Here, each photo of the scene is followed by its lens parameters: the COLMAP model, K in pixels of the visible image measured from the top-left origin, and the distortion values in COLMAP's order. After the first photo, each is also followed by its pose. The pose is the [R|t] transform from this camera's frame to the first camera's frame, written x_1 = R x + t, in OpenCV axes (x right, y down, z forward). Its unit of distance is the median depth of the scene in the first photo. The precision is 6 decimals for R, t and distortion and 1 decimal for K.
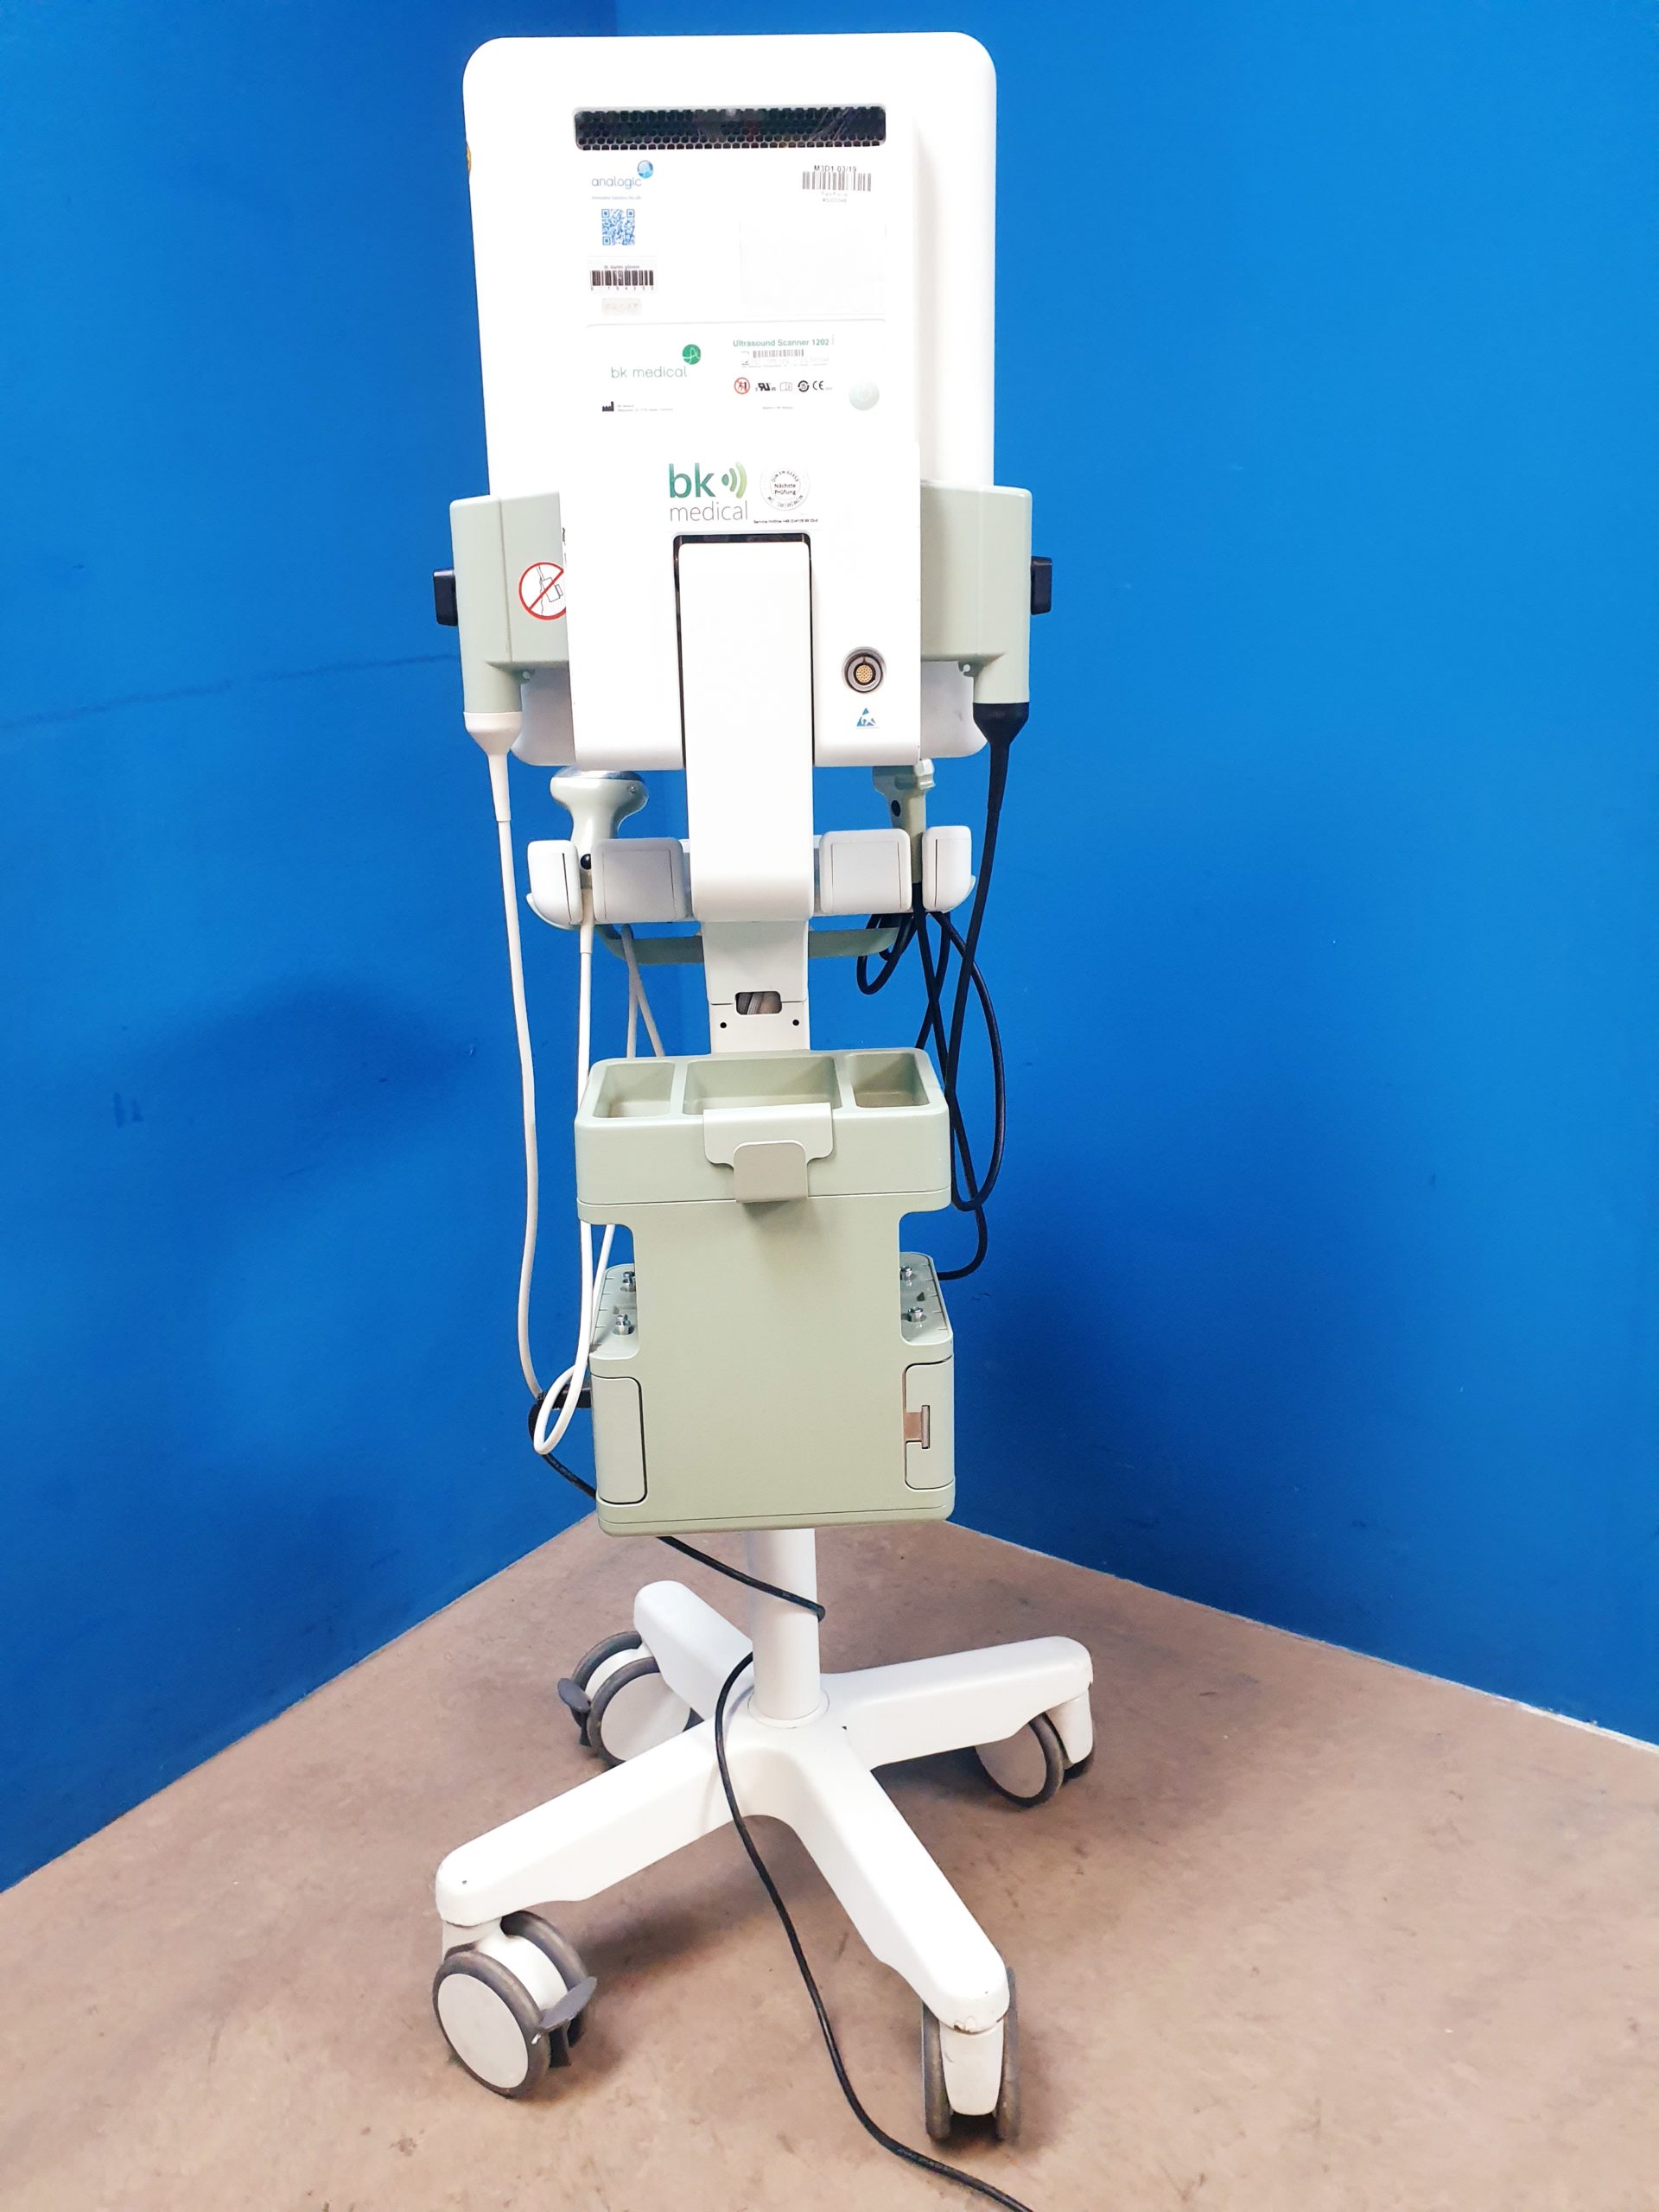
lens RADIAL K [[1752.1, 0, 842.3], [0, 1752.1, 1103.0], [0, 0, 1]] dist [0.009457, -0.003811]
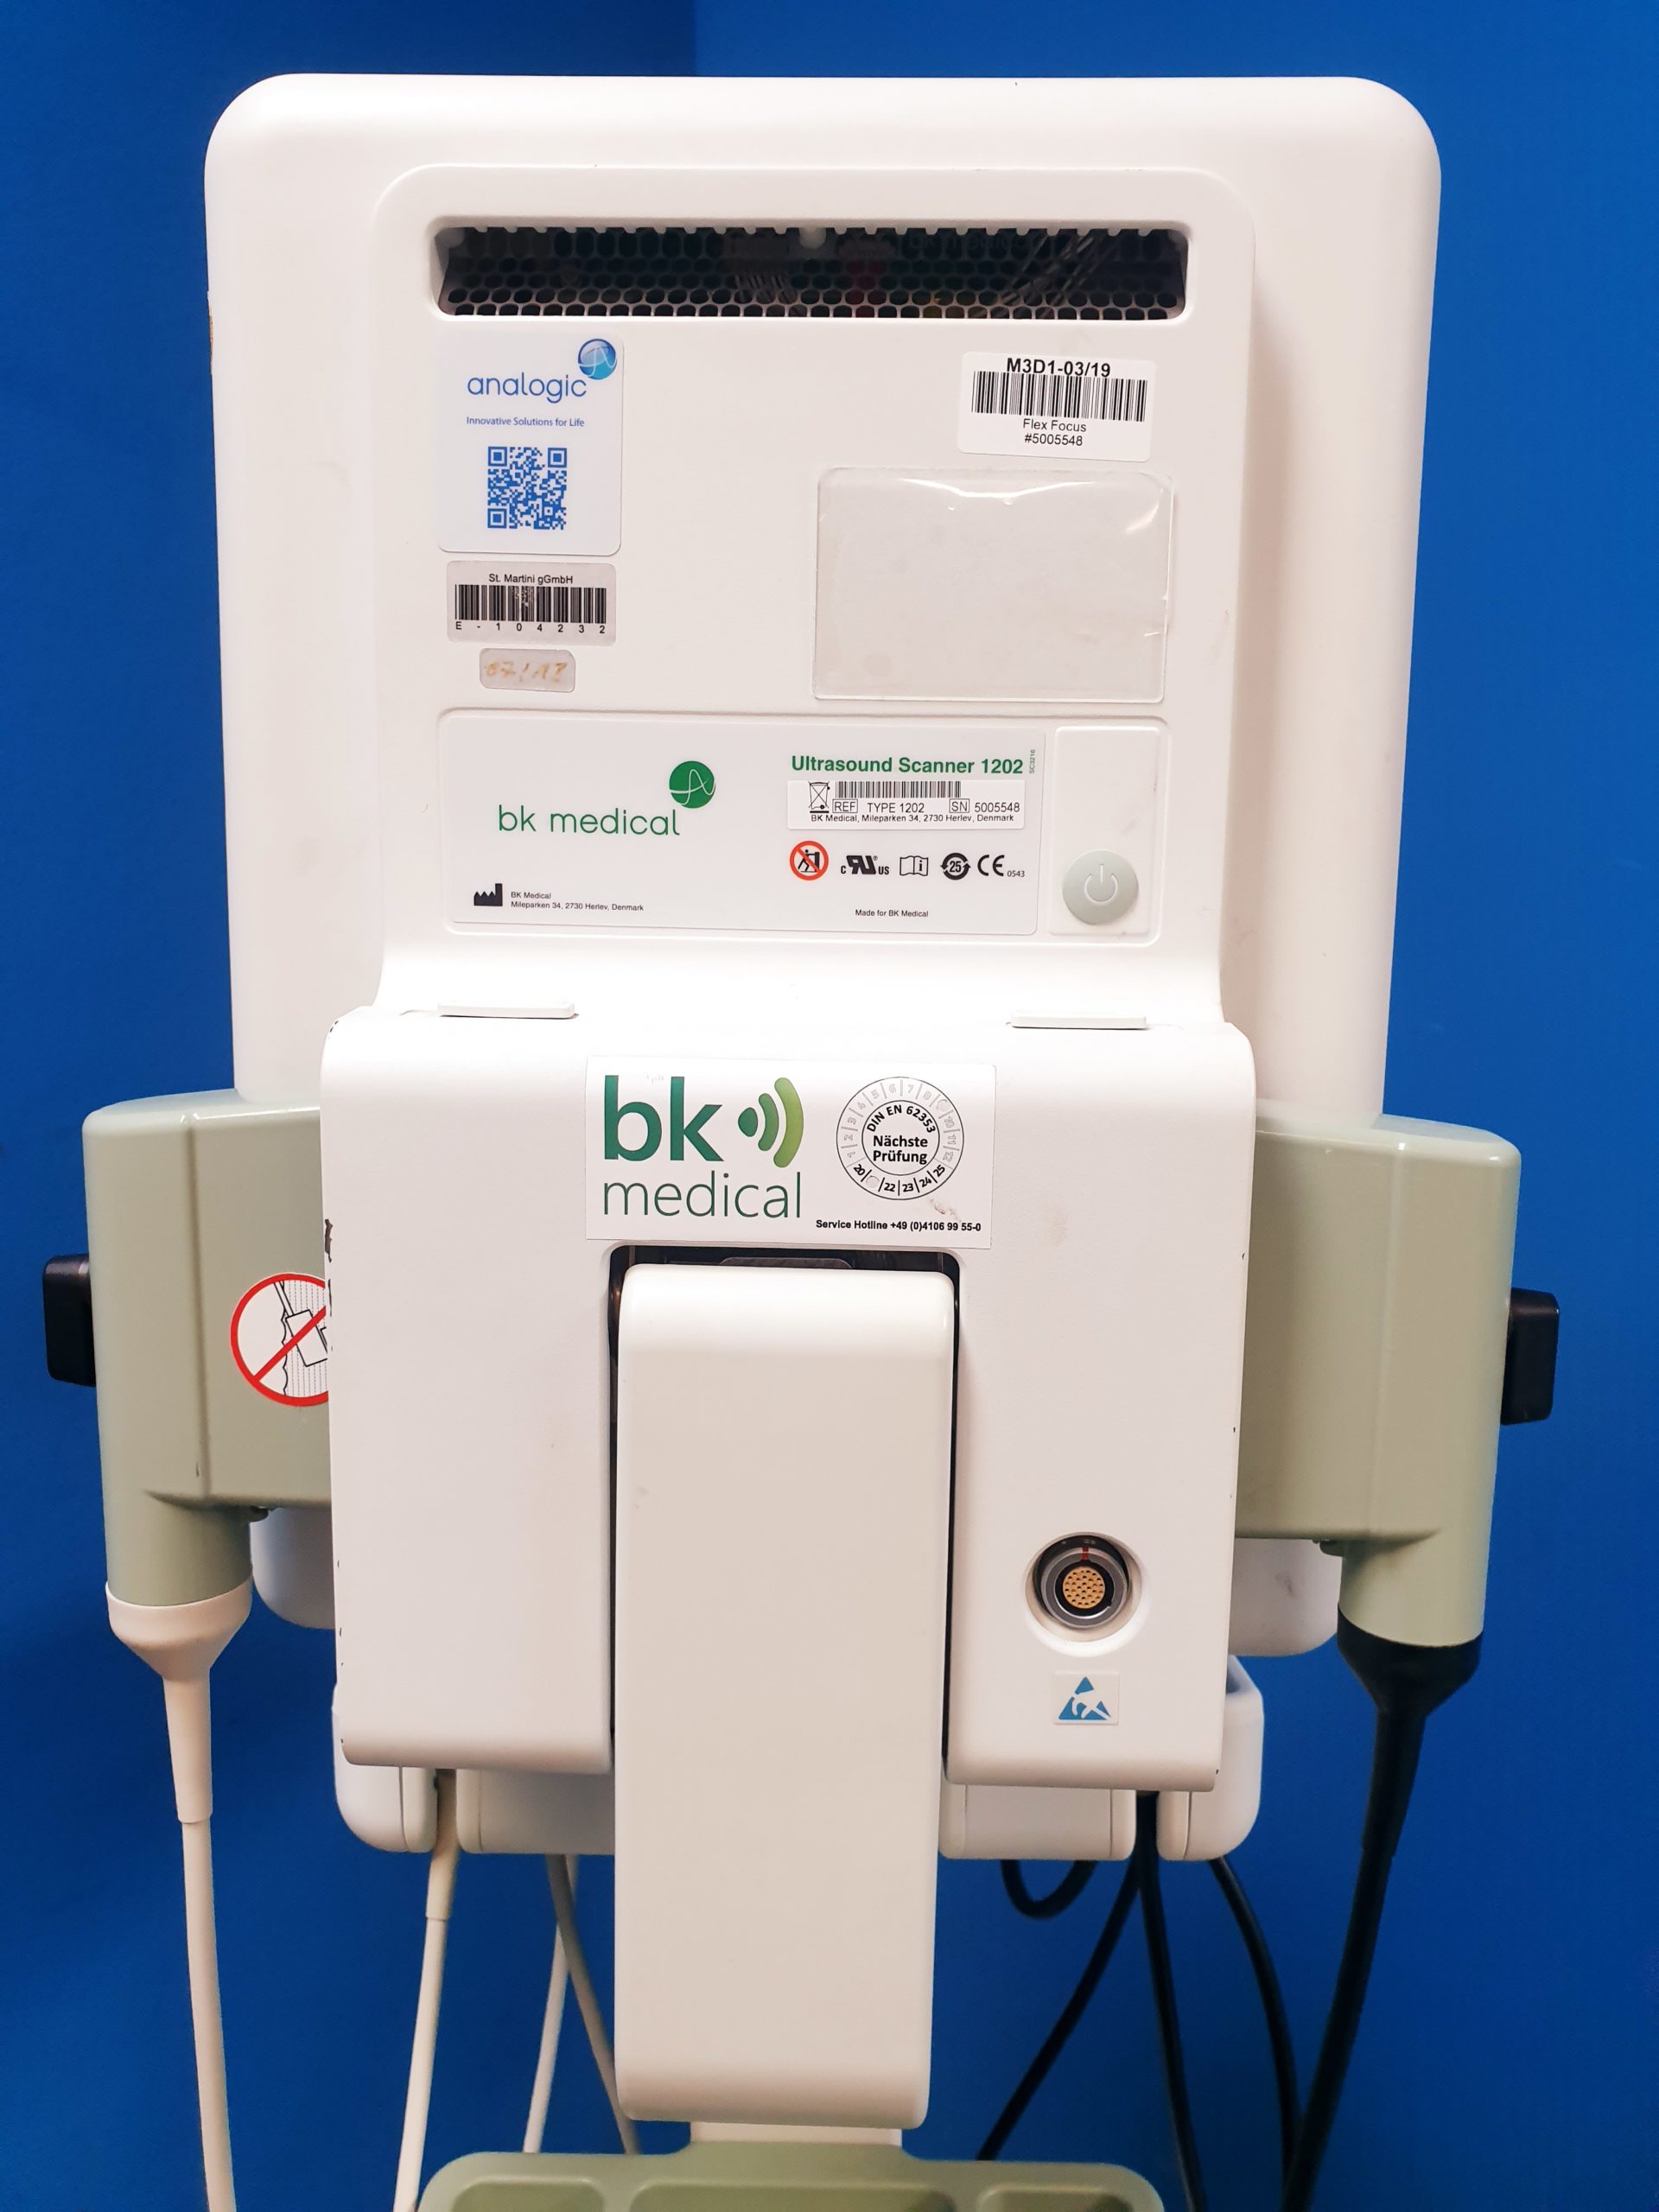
lens RADIAL K [[1752.1, 0, 841.1], [0, 1752.1, 1102.0], [0, 0, 1]] dist [0.009457, -0.003811]
pose [[0.998191, 0.041352, -0.043632, -0.024096], [-0.046426, 0.991379, -0.122523, -0.251782], [0.038189, 0.124327, 0.991506, 0.498761]]
